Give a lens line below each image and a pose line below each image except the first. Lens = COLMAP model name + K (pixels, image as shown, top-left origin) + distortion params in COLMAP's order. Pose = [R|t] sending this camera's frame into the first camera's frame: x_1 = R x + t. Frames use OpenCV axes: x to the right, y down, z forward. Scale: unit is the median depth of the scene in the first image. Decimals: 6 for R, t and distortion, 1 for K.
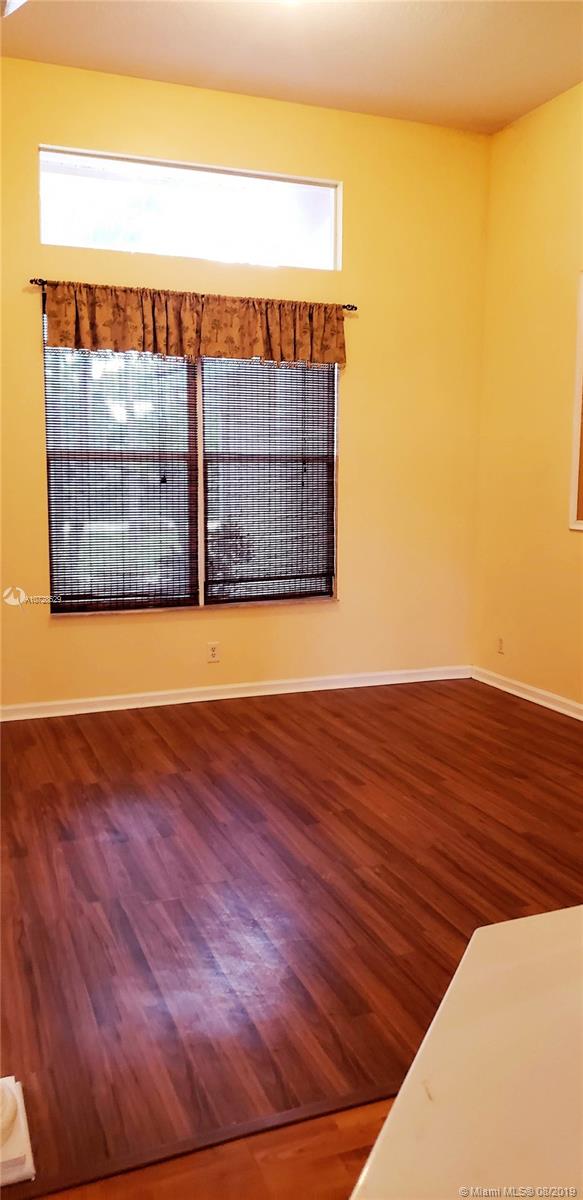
lens RADIAL K [[934.3, 0, 291.5], [0, 934.3, 600.0], [0, 0, 1]] dist [0.110173, -0.191137]
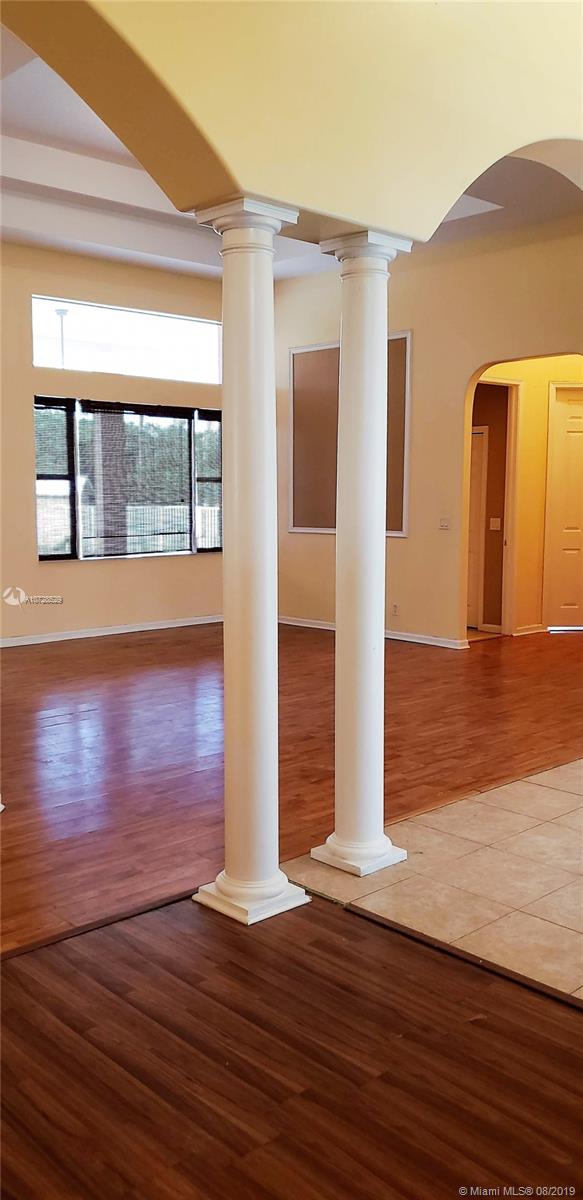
lens RADIAL K [[934.3, 0, 291.5], [0, 934.3, 600.0], [0, 0, 1]] dist [0.110173, -0.191137]
pose [[-0.920232, 0.049477, -0.388234, 0.142889], [-0.046769, 0.970967, 0.234597, -0.237910], [0.388570, 0.234041, -0.891201, 1.668856]]
